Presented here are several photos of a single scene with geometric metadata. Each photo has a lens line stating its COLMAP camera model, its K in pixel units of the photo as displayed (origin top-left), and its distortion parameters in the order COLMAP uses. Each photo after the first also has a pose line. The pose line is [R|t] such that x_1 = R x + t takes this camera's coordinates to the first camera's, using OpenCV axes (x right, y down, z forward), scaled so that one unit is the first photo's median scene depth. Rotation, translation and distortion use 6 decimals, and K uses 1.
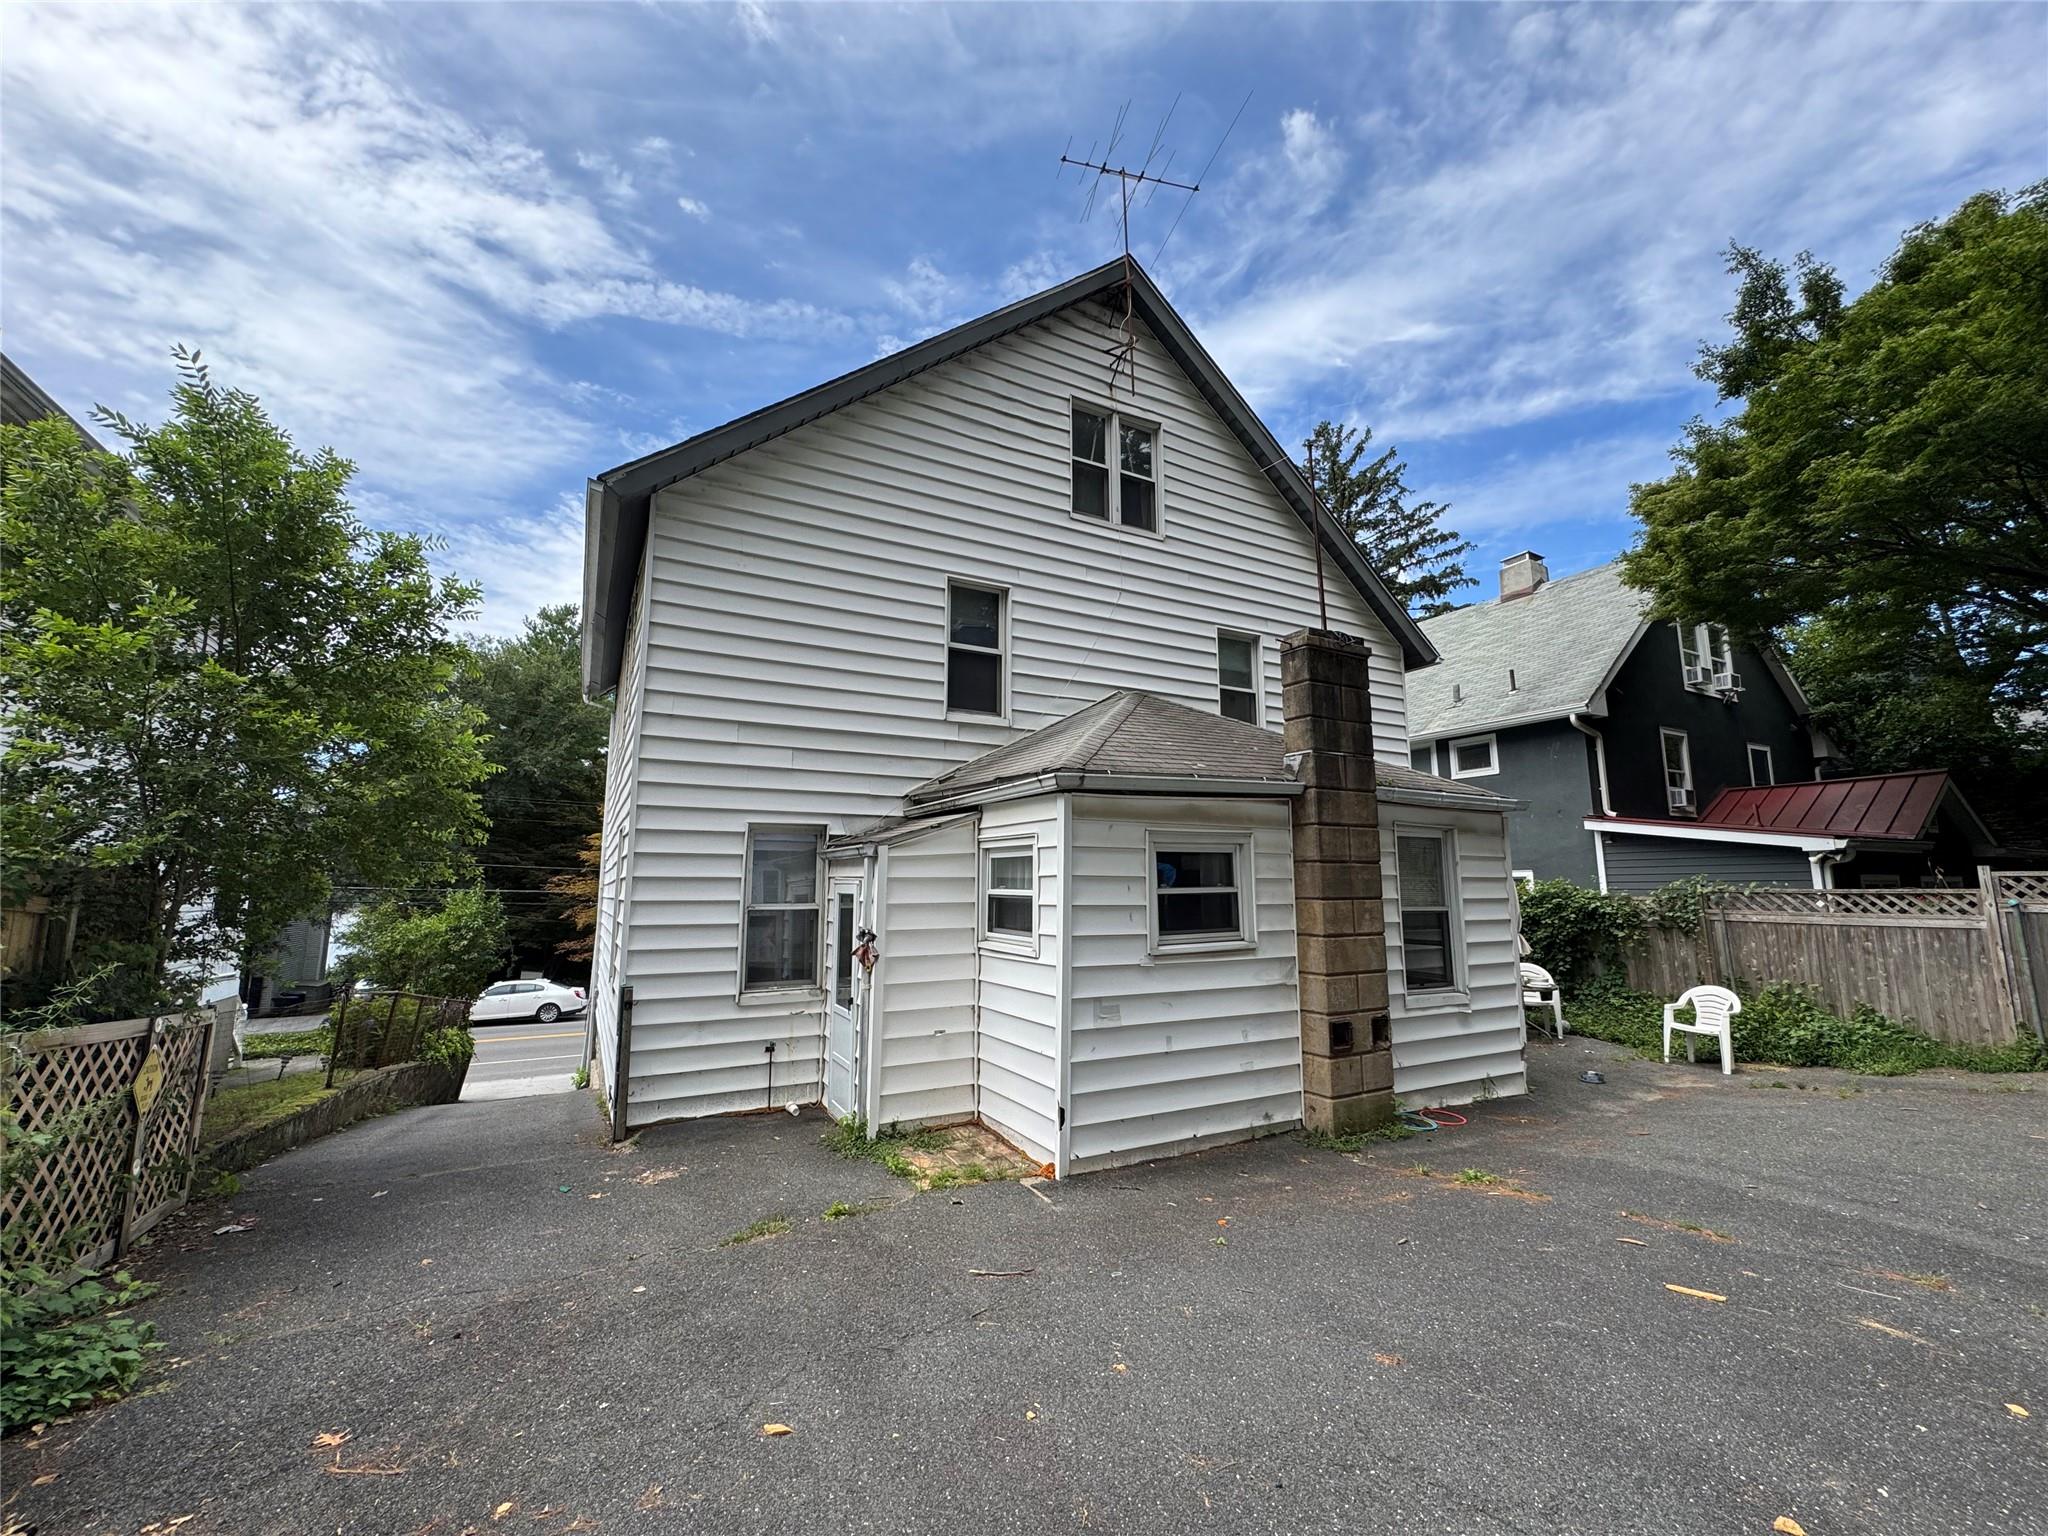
lens RADIAL K [[829.7, 0, 1026.0], [0, 829.7, 761.6], [0, 0, 1]] dist [0.001224, 0.000008]
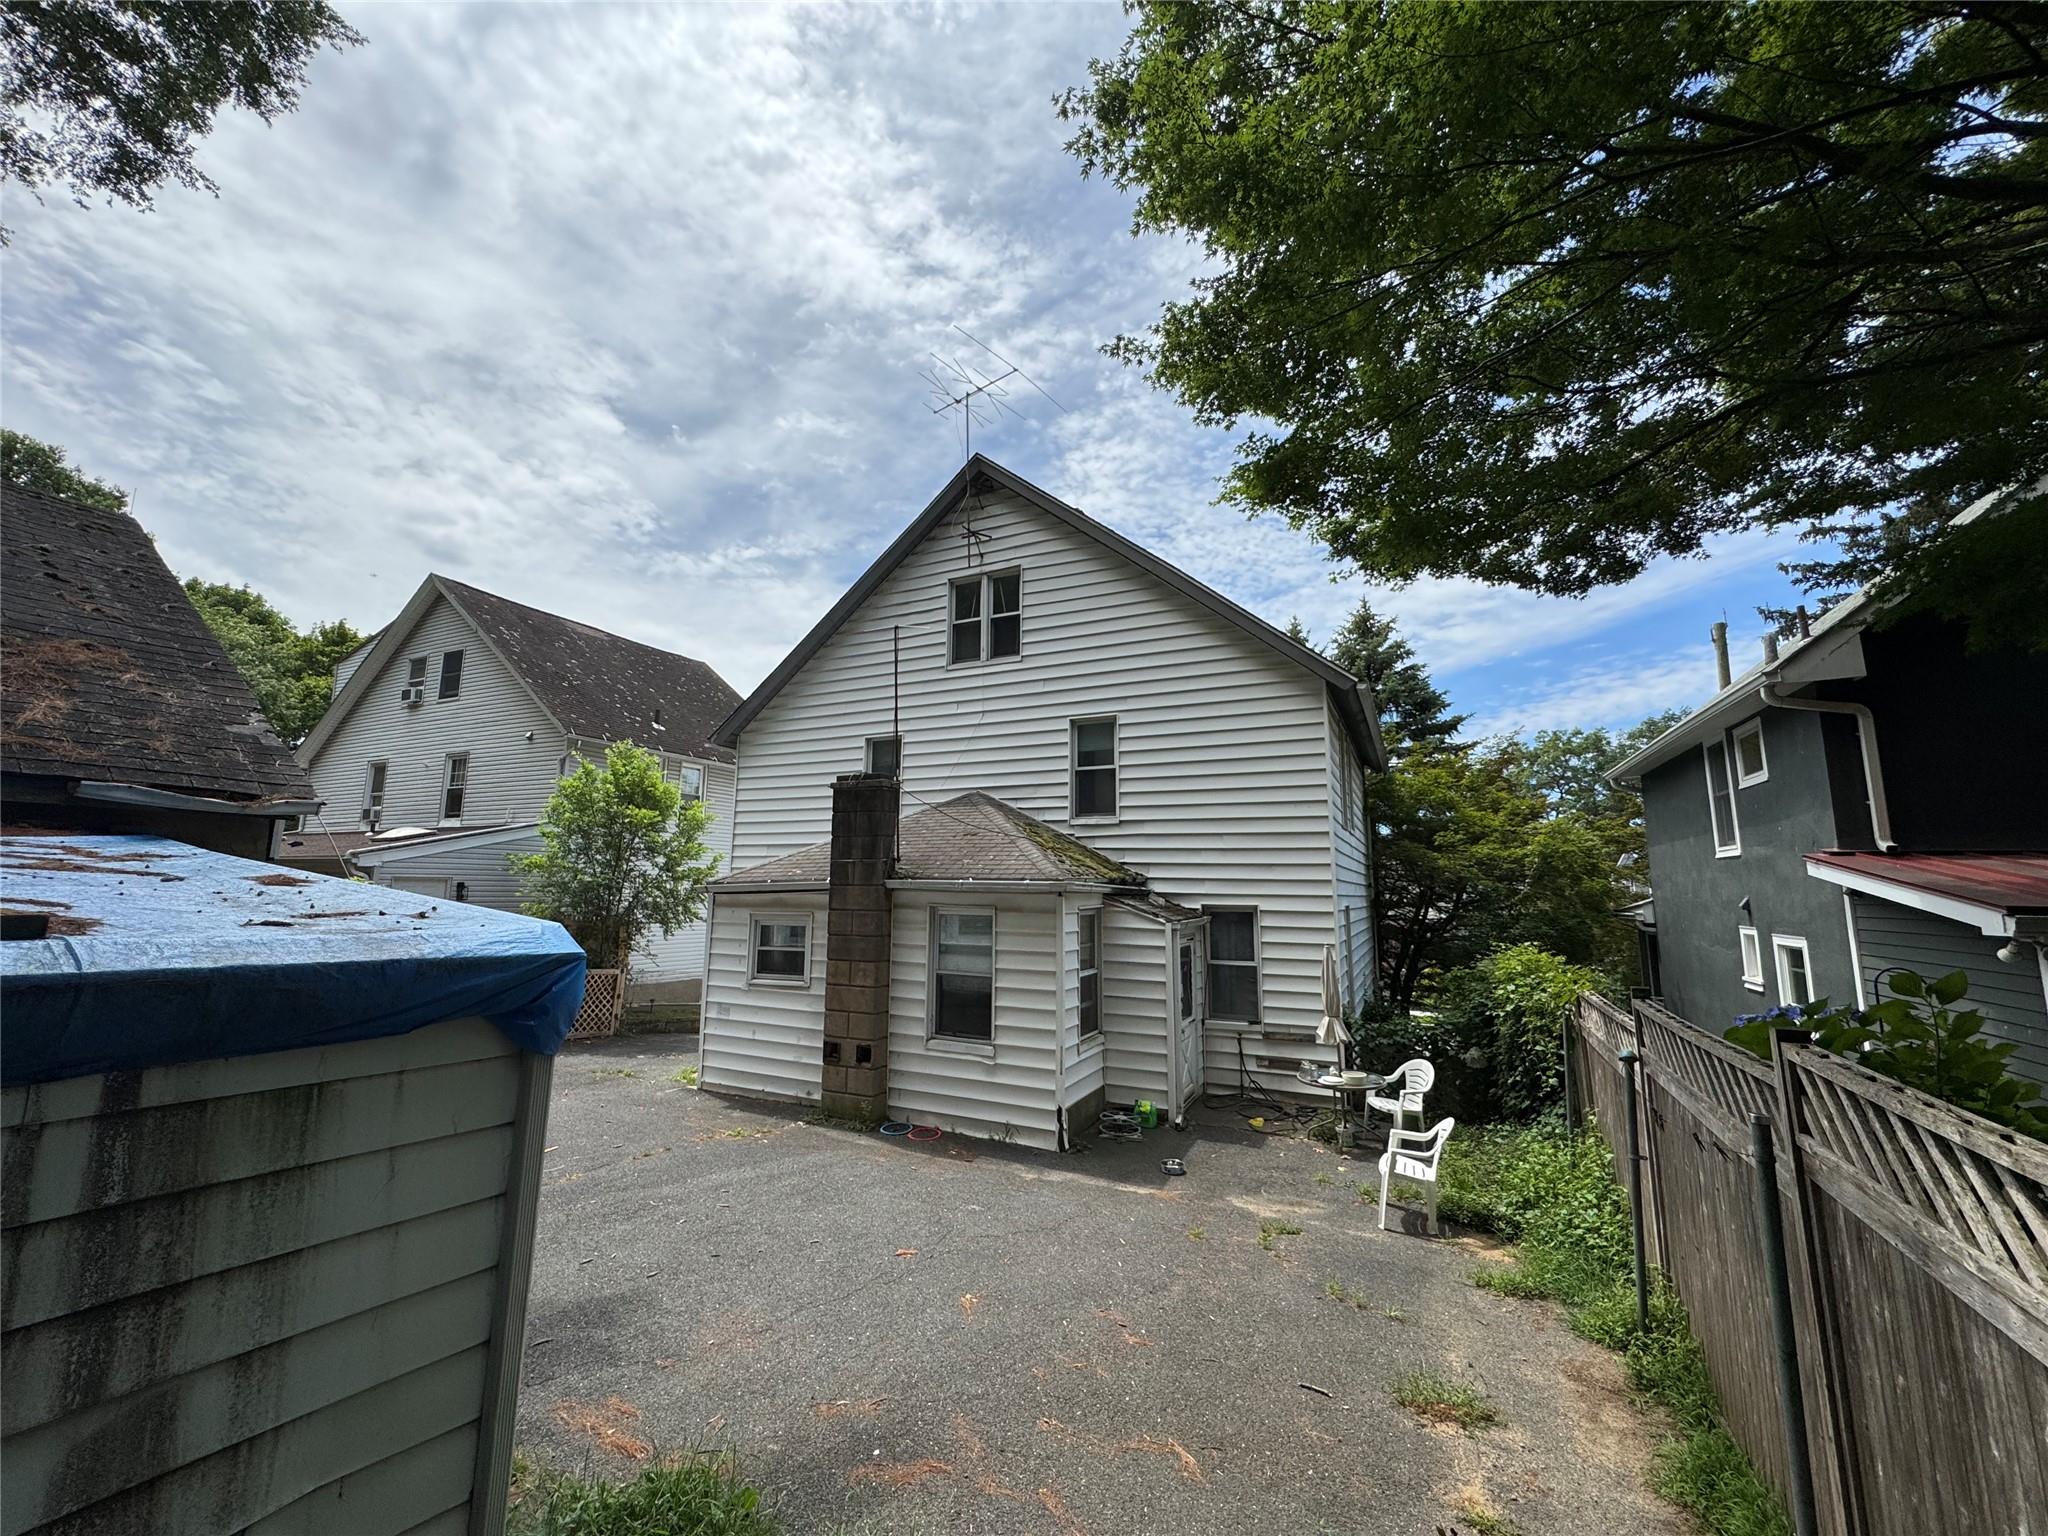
lens RADIAL K [[829.7, 0, 1025.9], [0, 829.7, 763.7], [0, 0, 1]] dist [0.001224, 0.000008]
pose [[0.571560, -0.115550, -0.812384, 1.201078], [0.112222, 0.991740, -0.062106, -0.035696], [0.812850, -0.055670, 0.579806, 0.282877]]
